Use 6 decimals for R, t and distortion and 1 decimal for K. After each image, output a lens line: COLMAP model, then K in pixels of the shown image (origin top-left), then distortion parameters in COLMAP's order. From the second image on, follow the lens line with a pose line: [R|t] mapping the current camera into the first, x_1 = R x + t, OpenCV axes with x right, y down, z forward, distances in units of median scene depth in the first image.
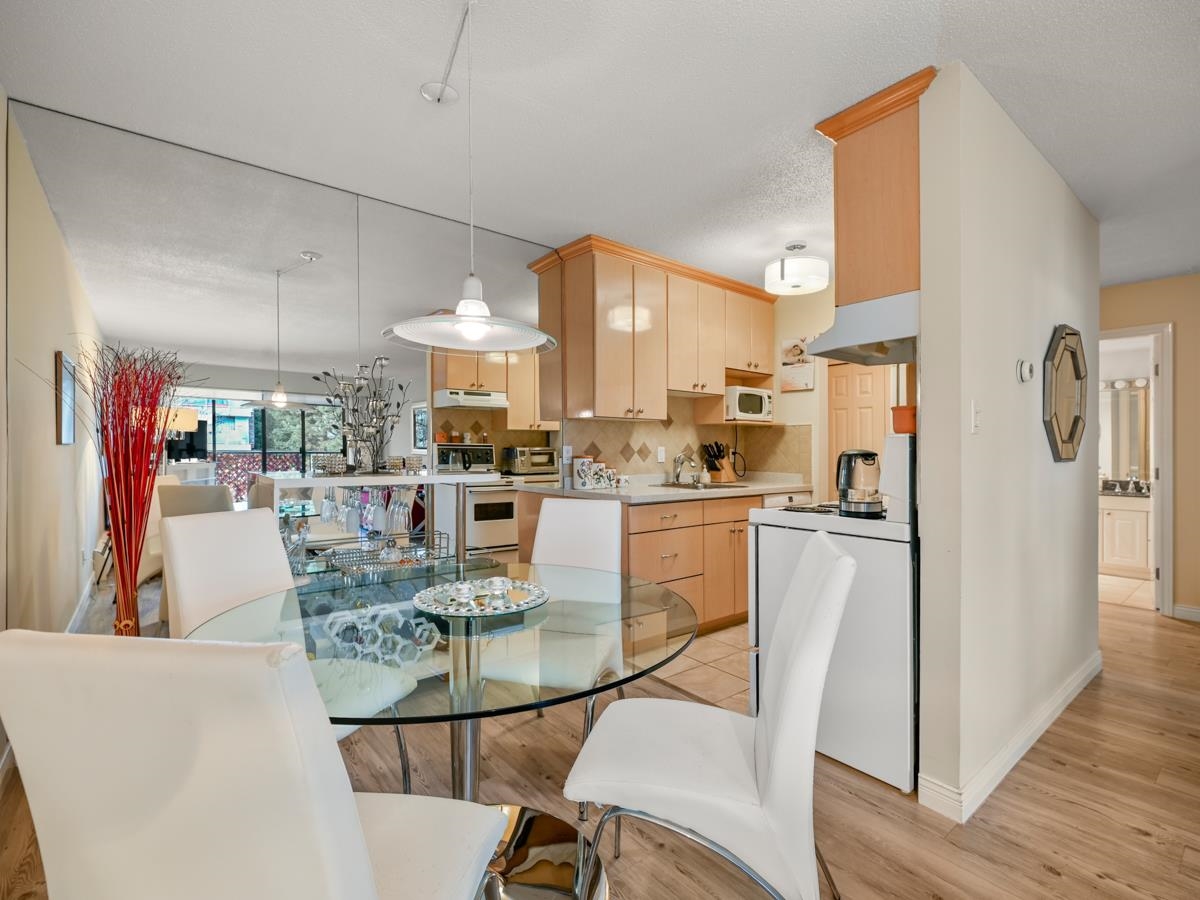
lens RADIAL K [[548.0, 0, 601.8], [0, 548.0, 453.0], [0, 0, 1]] dist [0.007350, 0.000409]
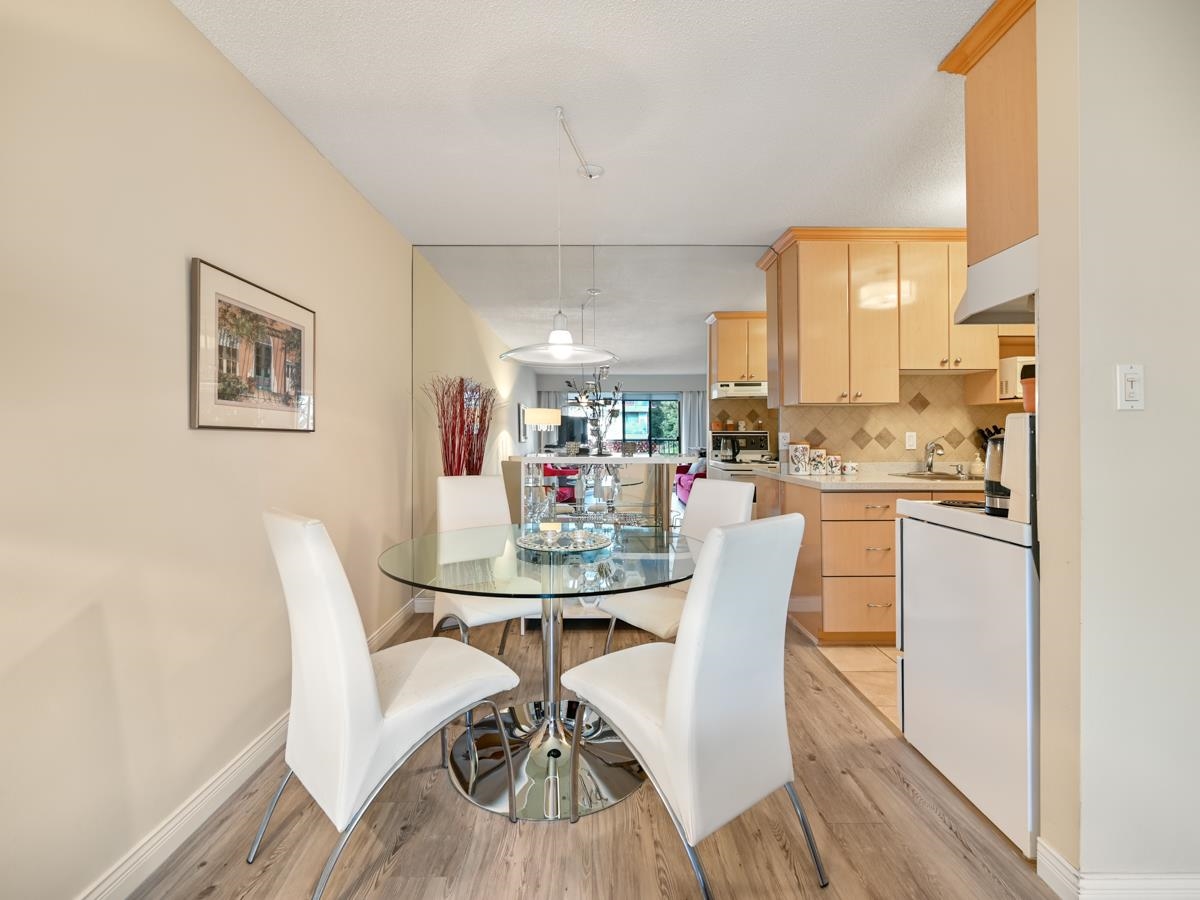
lens RADIAL K [[537.6, 0, 612.6], [0, 537.6, 437.8], [0, 0, 1]] dist [0.007792, 0.000365]
pose [[0.796542, -0.003632, -0.604572, 0.260030], [0.000327, 0.999984, -0.005577, 0.002581], [0.604583, 0.004244, 0.796531, -0.002471]]
